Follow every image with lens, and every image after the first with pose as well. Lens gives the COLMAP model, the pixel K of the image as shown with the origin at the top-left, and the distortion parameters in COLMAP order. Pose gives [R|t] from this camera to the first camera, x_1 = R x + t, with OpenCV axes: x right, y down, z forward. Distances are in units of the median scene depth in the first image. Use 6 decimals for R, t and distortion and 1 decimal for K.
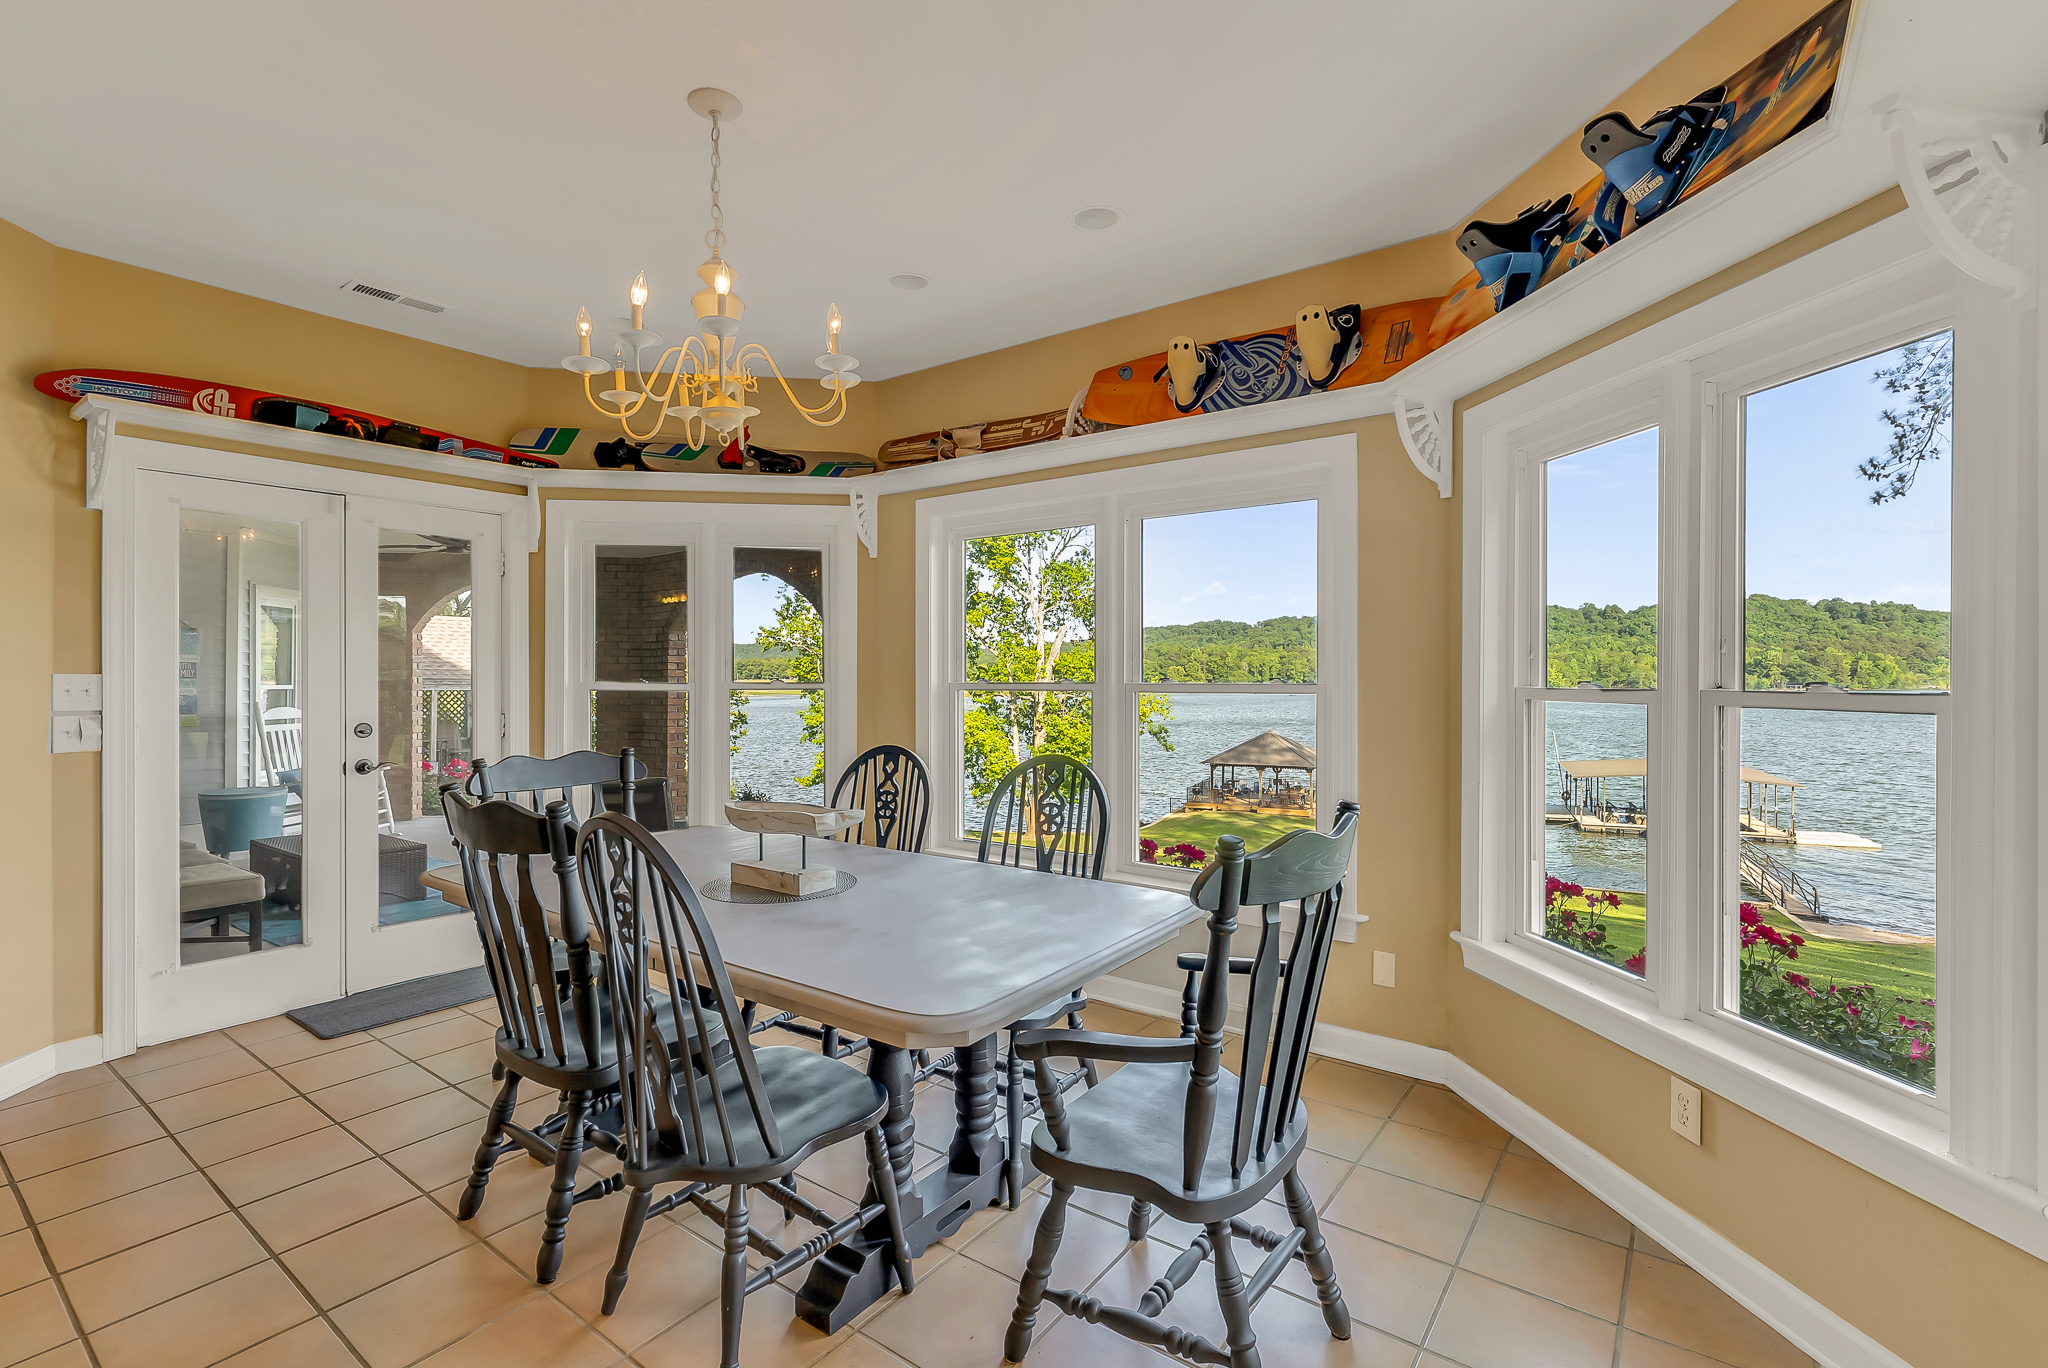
lens RADIAL K [[930.4, 0, 1030.6], [0, 930.4, 679.5], [0, 0, 1]] dist [-0.004702, 0.000863]
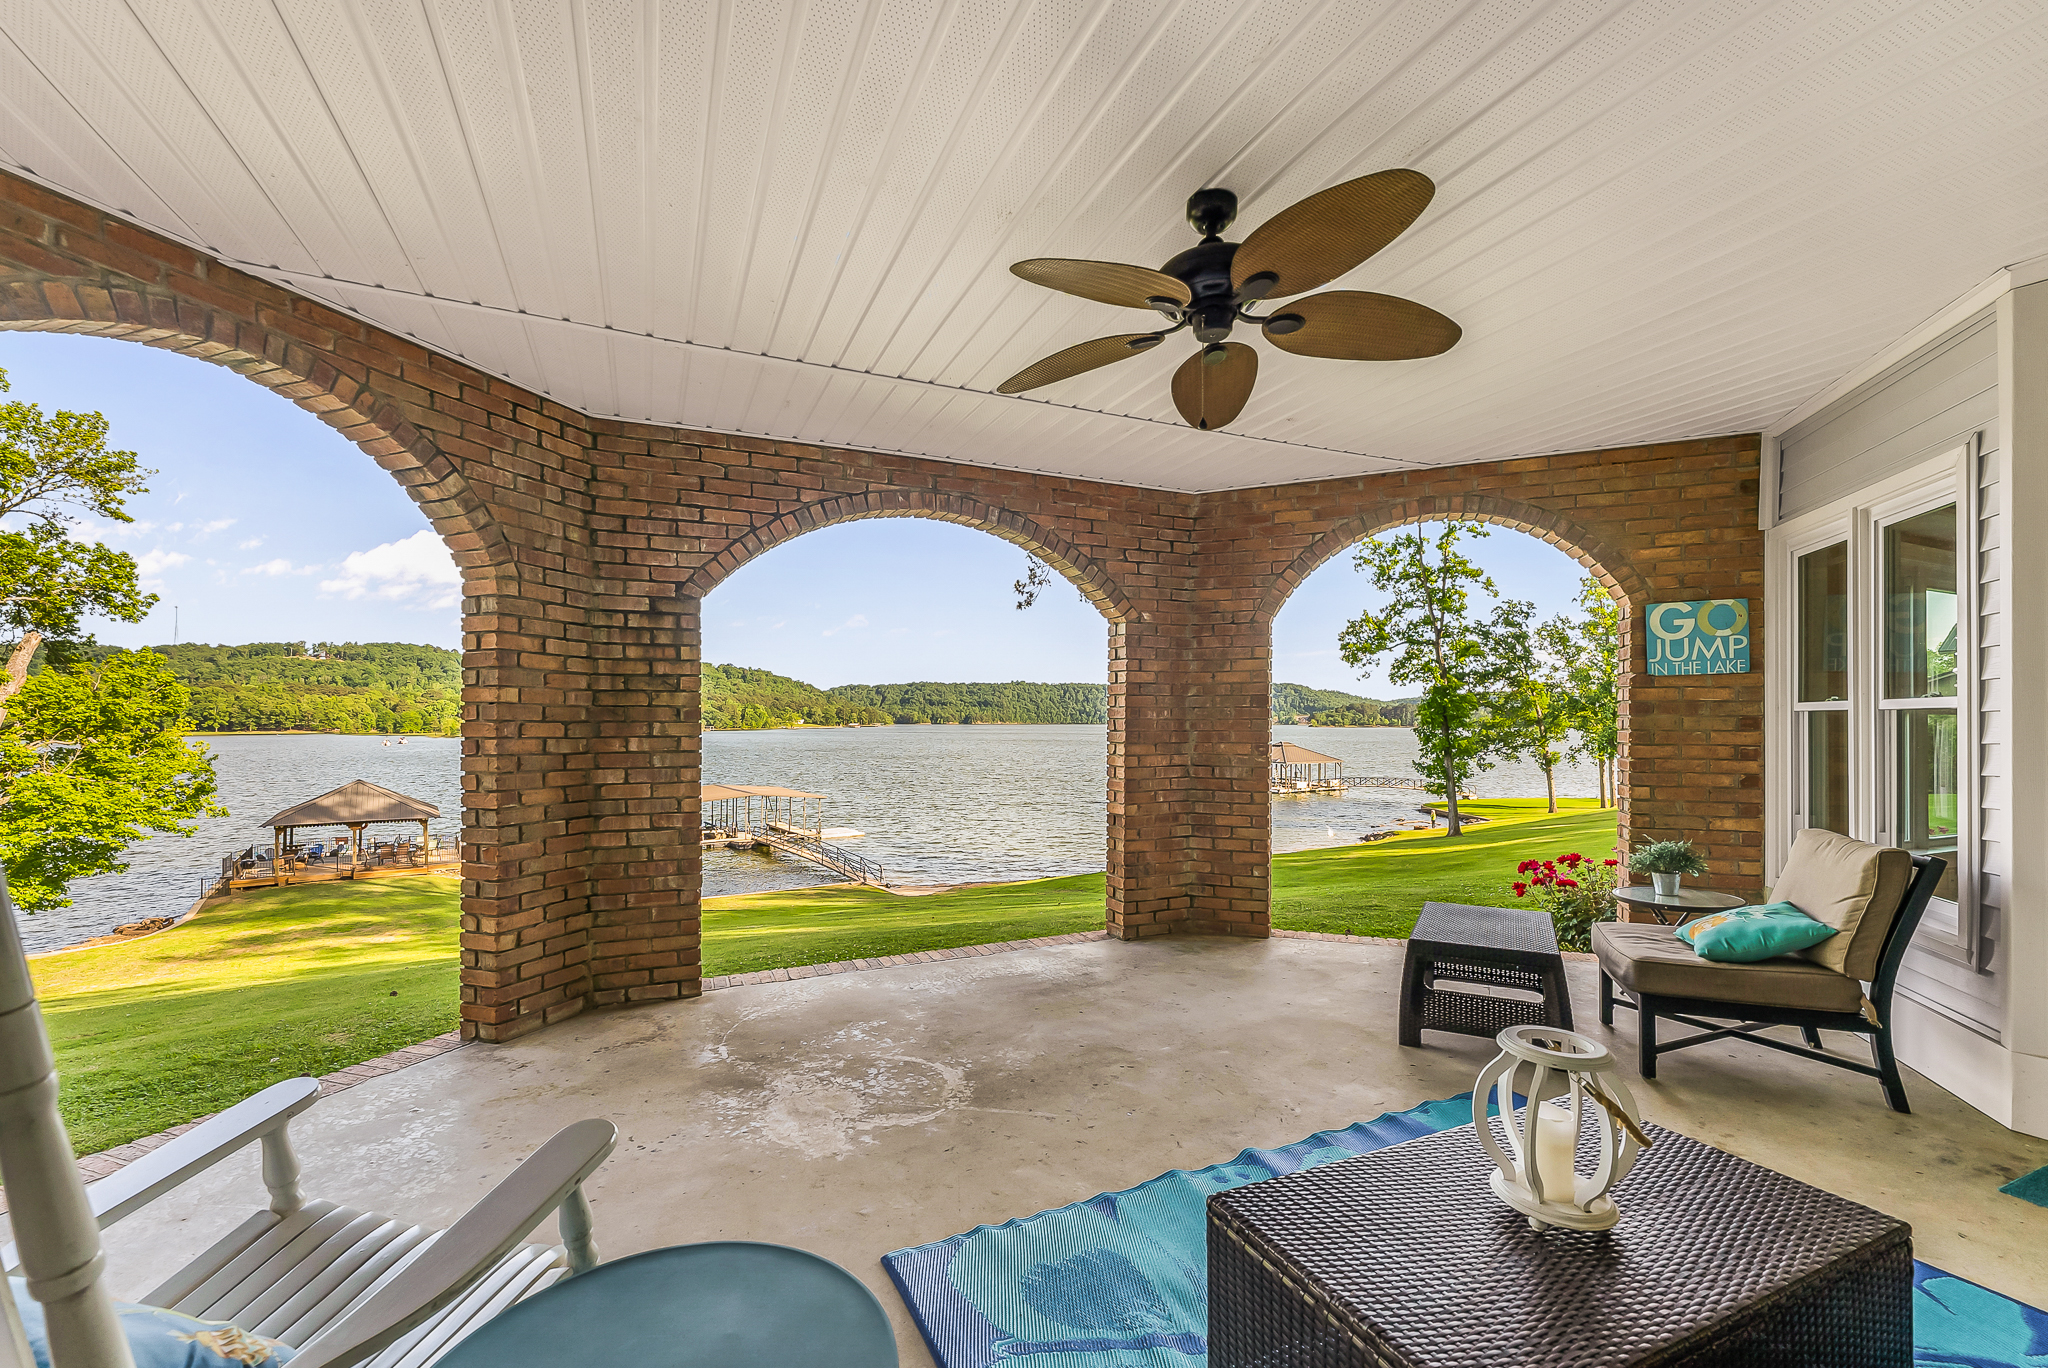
lens RADIAL K [[833.9, 0, 1020.0], [0, 833.9, 715.6], [0, 0, 1]] dist [0.005845, -0.001322]
pose [[0.493652, 0.009230, 0.869611, -0.661558], [-0.002593, 0.999955, -0.009142, 0.012835], [-0.869656, 0.002258, 0.493654, 0.632270]]
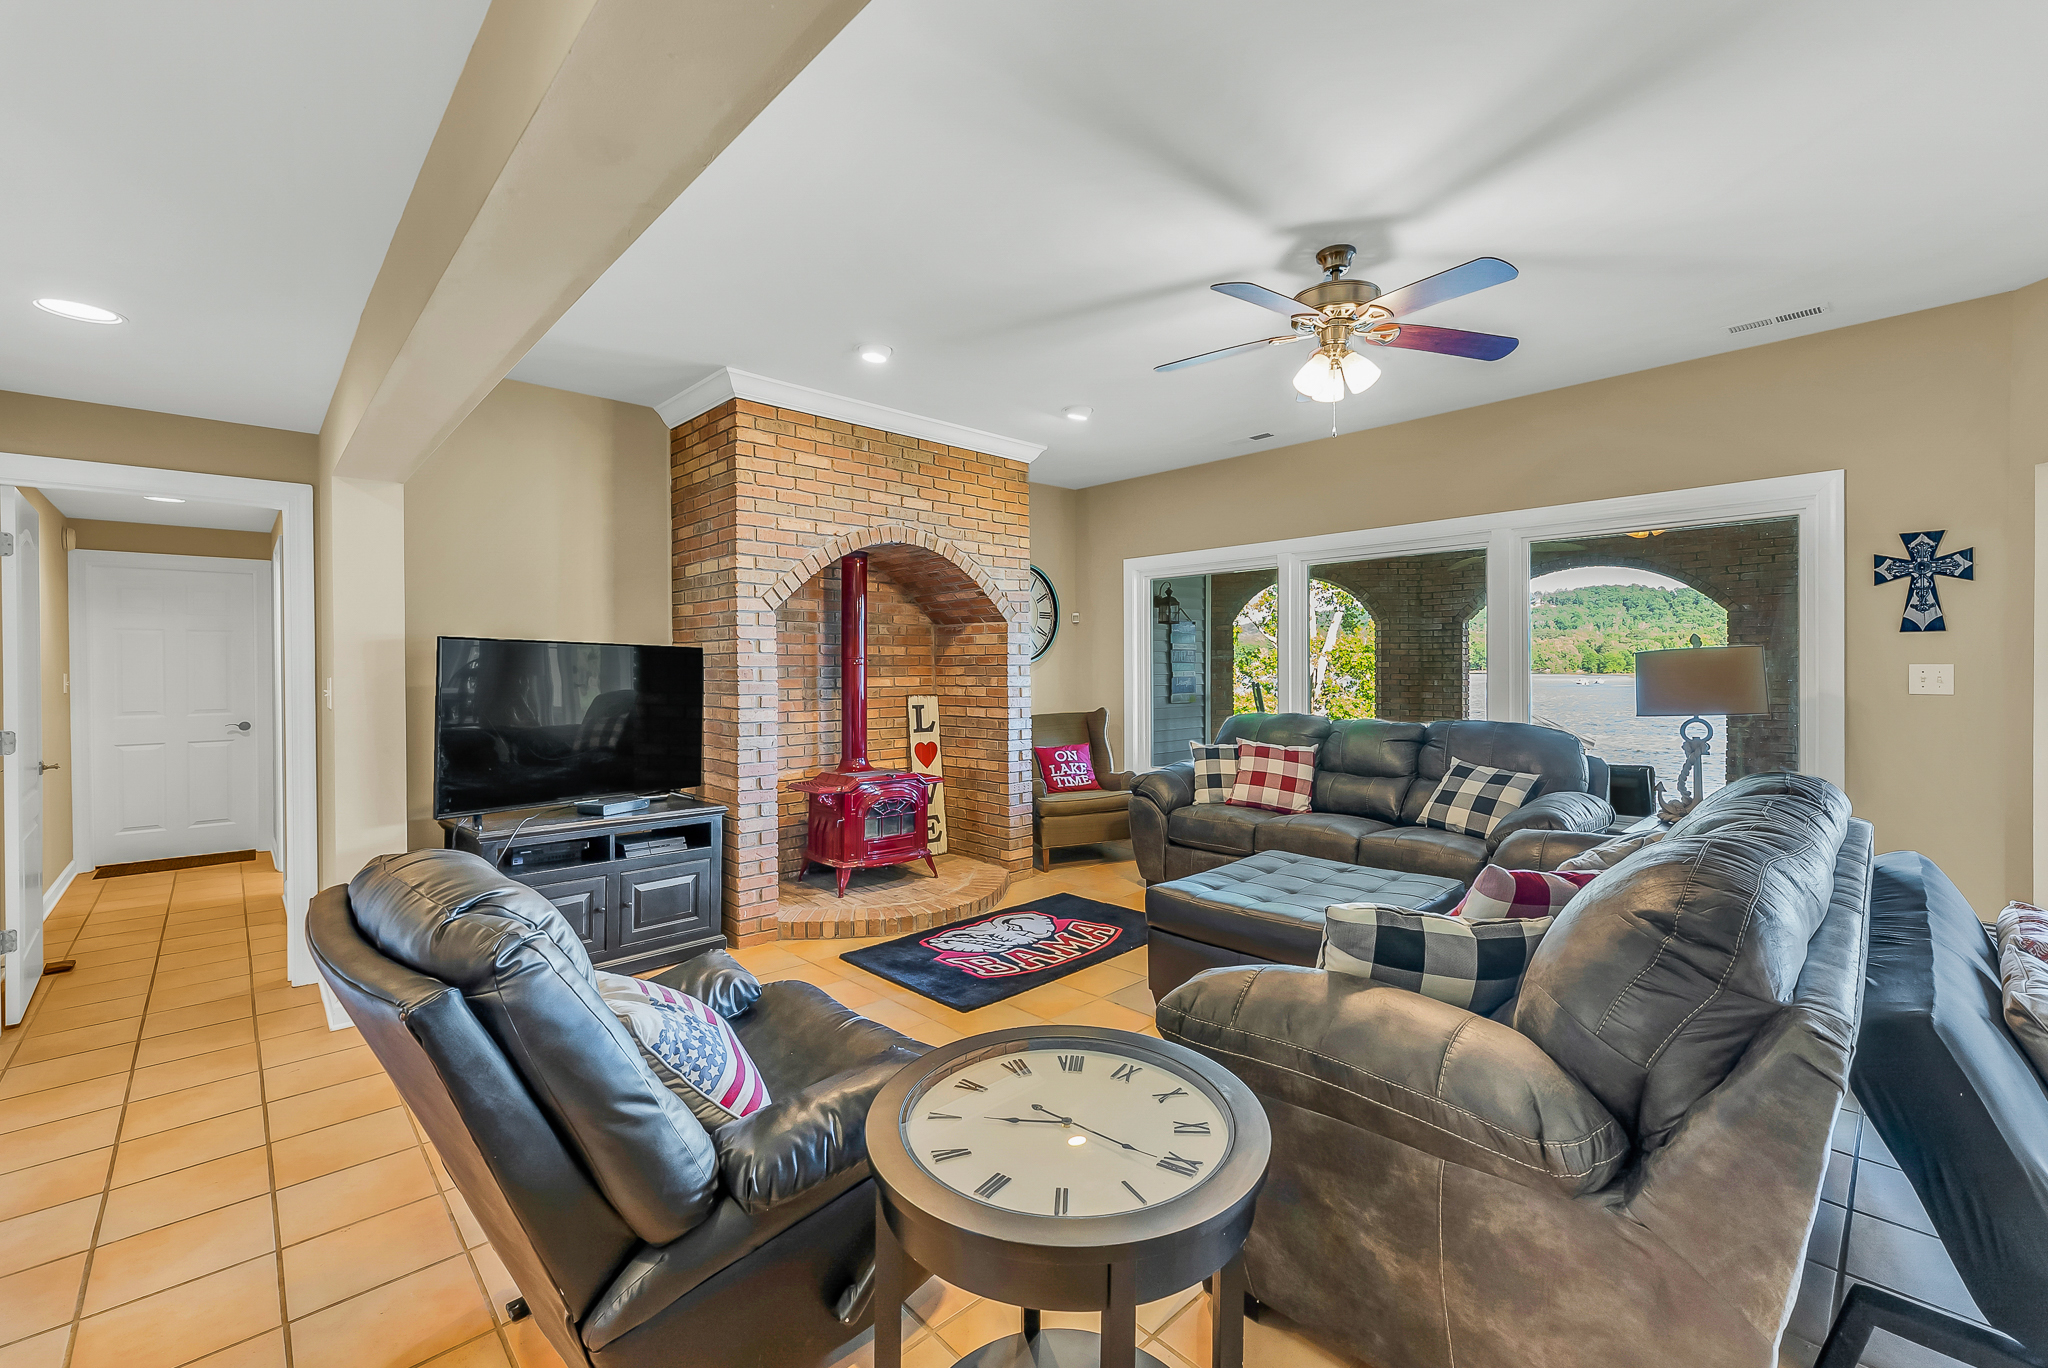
lens RADIAL K [[839.8, 0, 1037.3], [0, 839.8, 669.3], [0, 0, 1]] dist [0.008807, -0.000259]
pose [[0.984014, -0.000518, -0.178089, -0.699936], [0.001966, 0.999966, 0.007958, -0.001659], [0.178079, -0.008181, 0.983982, -0.105820]]
